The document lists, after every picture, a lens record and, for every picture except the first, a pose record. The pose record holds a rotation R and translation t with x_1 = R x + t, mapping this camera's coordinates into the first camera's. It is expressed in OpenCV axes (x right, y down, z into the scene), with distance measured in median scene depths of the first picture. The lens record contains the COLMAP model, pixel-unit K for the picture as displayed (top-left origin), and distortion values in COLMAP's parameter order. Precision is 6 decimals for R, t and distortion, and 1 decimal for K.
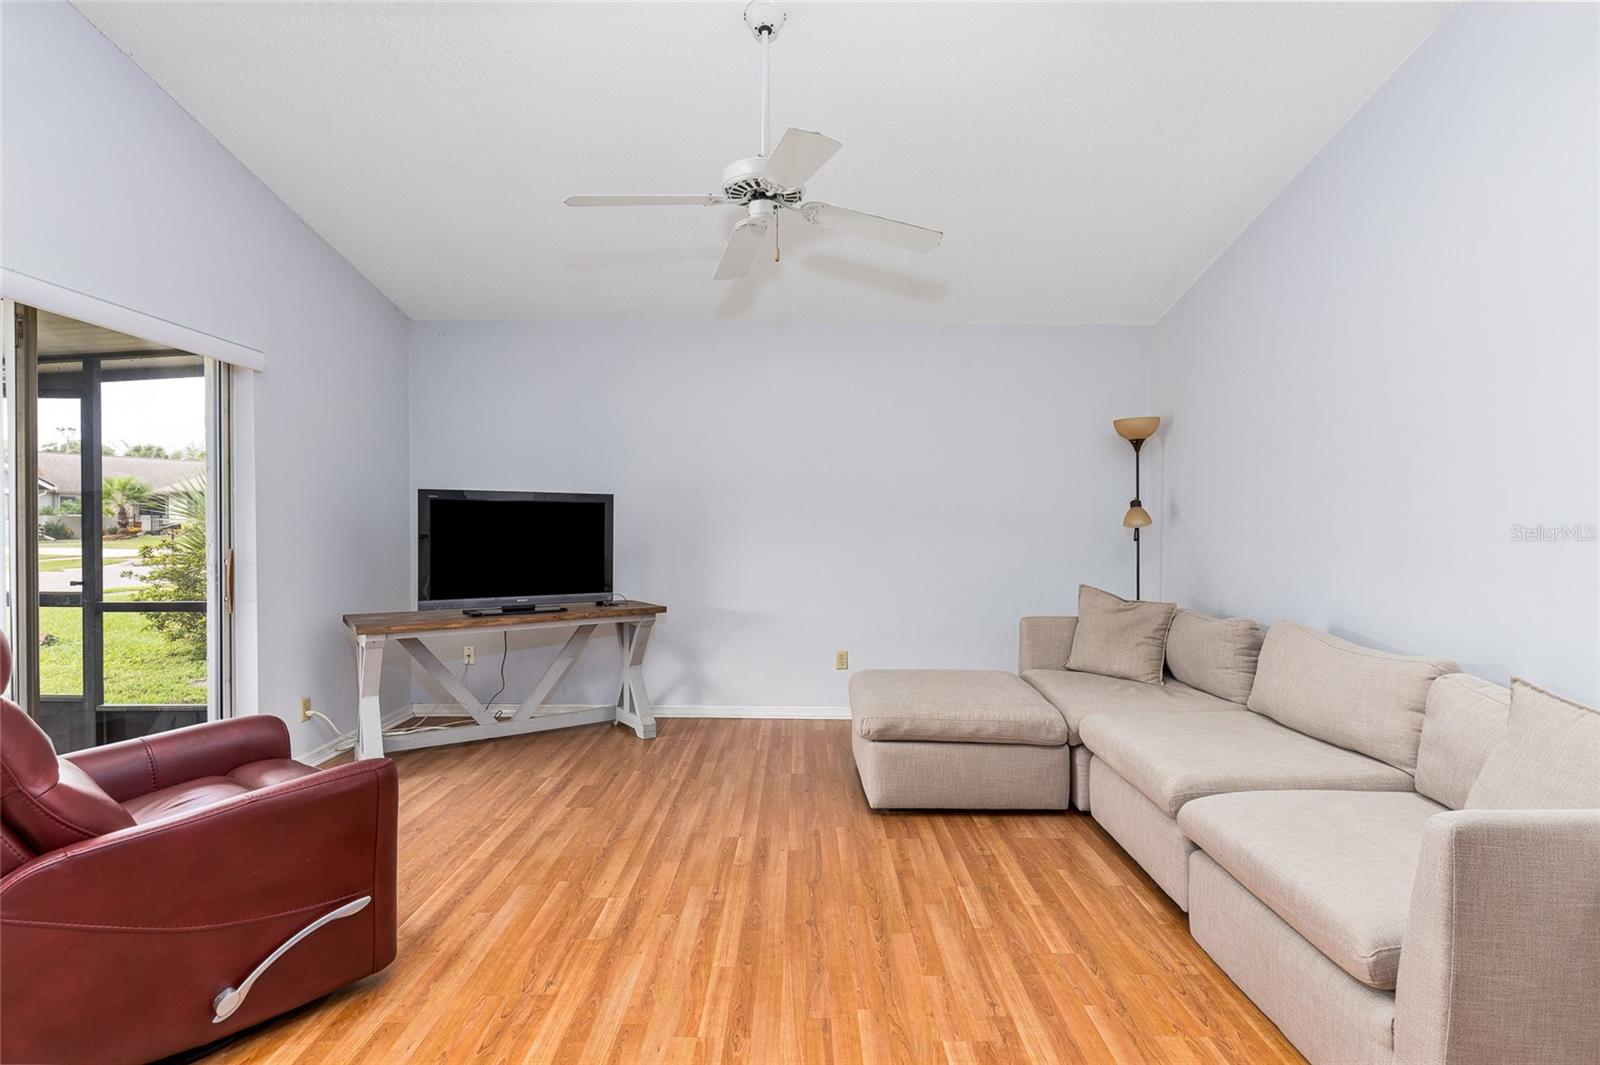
lens RADIAL K [[793.6, 0, 804.6], [0, 793.6, 537.5], [0, 0, 1]] dist [-0.001104, 0.000130]
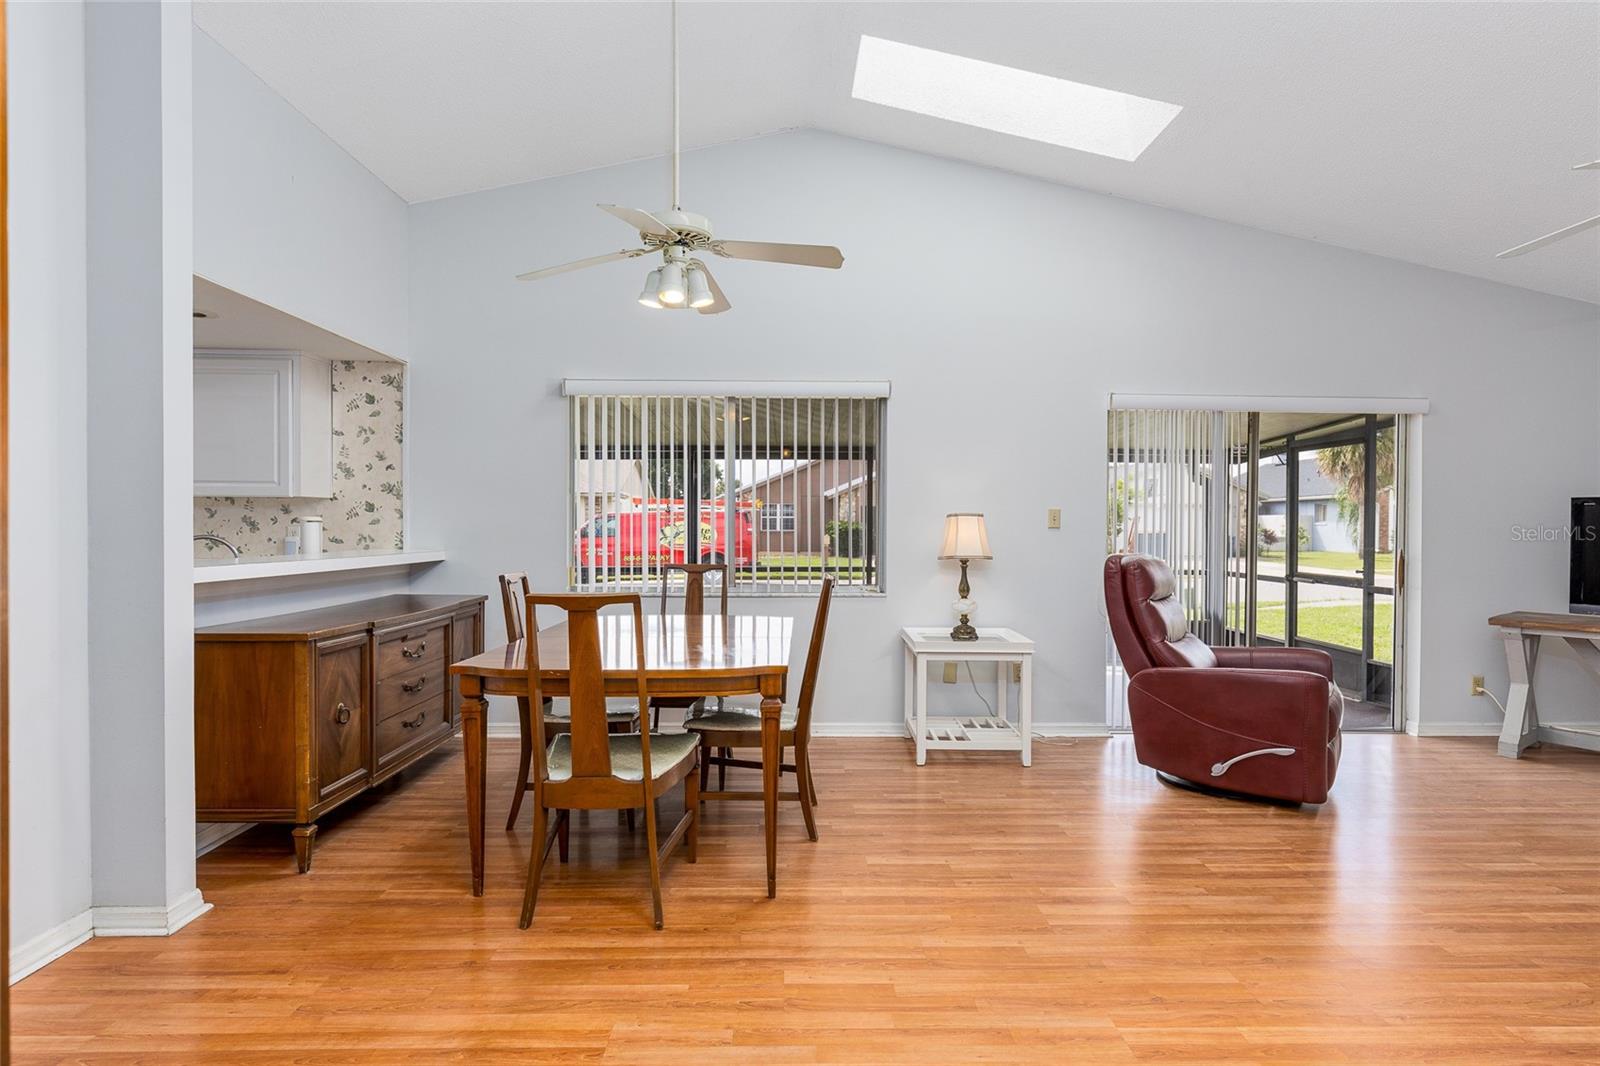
lens RADIAL K [[822.3, 0, 800.0], [0, 822.3, 533.0], [0, 0, 1]] dist [0.001607, -0.000826]
pose [[0.009863, 0.002964, -0.999947, 0.706069], [-0.023001, 0.999732, 0.002737, 0.007894], [0.999687, 0.022973, 0.009929, -0.044412]]
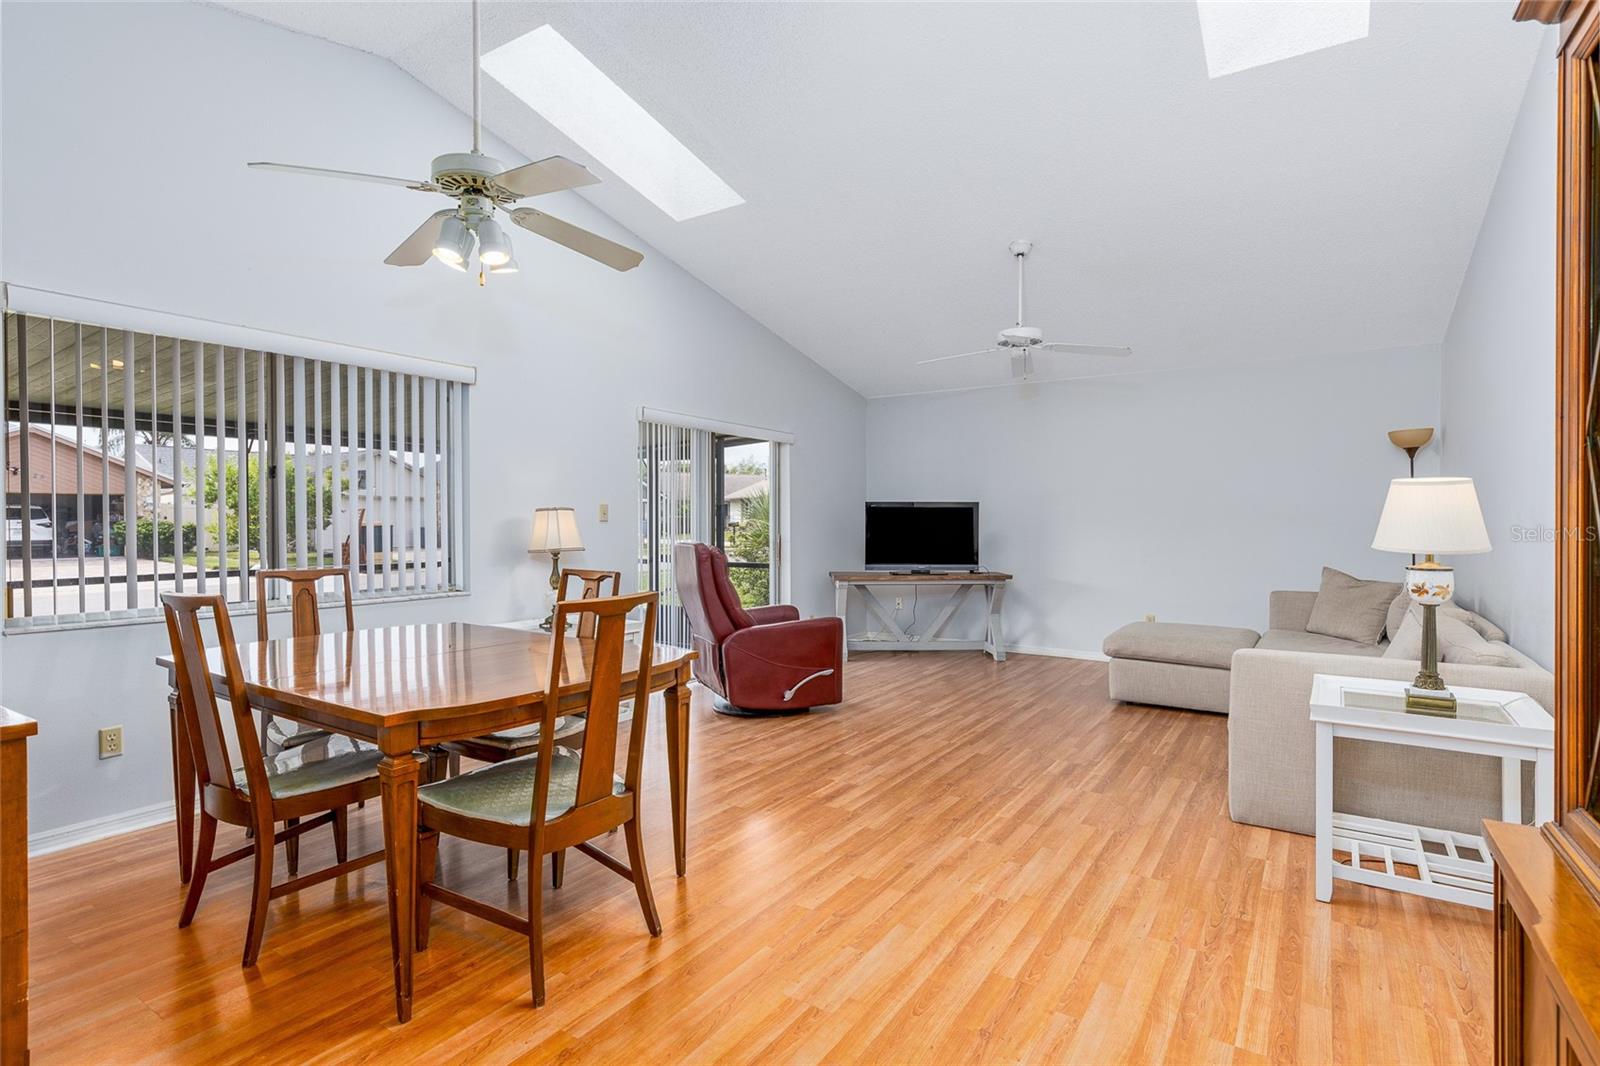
lens RADIAL K [[806.6, 0, 803.5], [0, 806.6, 525.2], [0, 0, 1]] dist [0.003267, 0.000017]
pose [[0.836820, -0.000423, -0.547478, 0.455965], [-0.007149, 0.999906, -0.011701, 0.016680], [0.547431, 0.013705, 0.836739, -0.694992]]
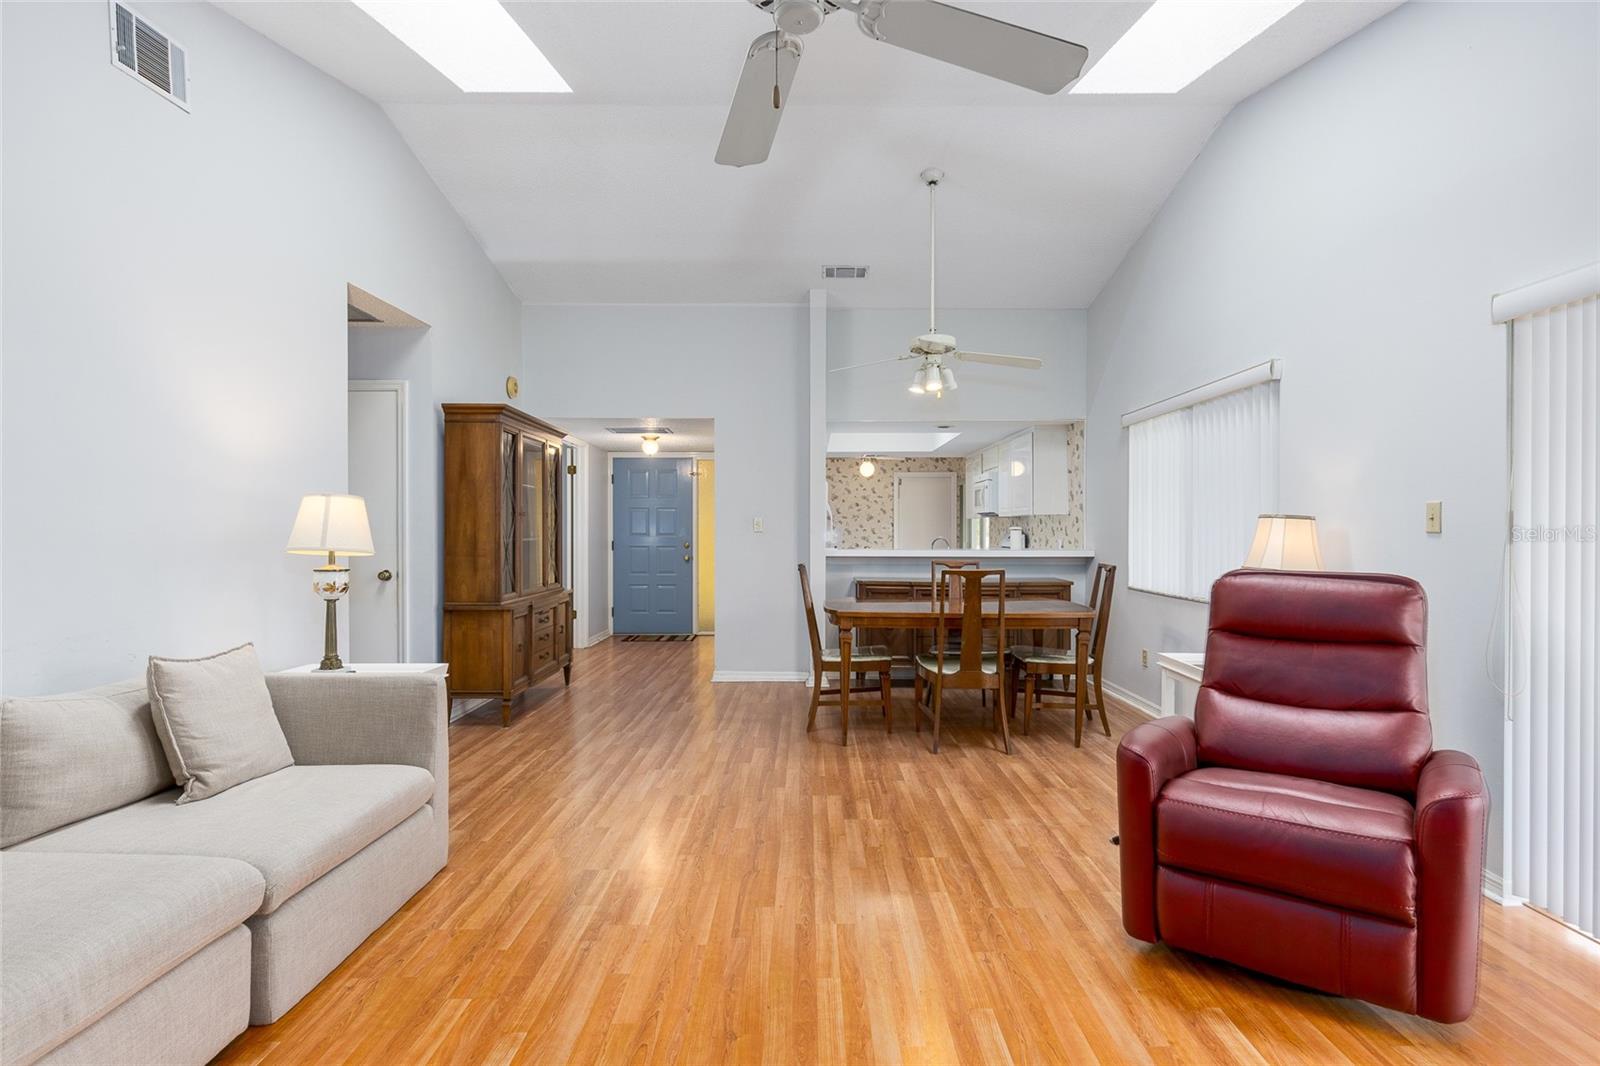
lens RADIAL K [[793.6, 0, 804.6], [0, 793.6, 538.0], [0, 0, 1]] dist [-0.001104, 0.000130]
pose [[-0.999974, -0.005340, 0.004874, -0.049335], [-0.005213, 0.999655, 0.025759, -0.021631], [-0.005010, 0.025733, -0.999656, 1.312098]]
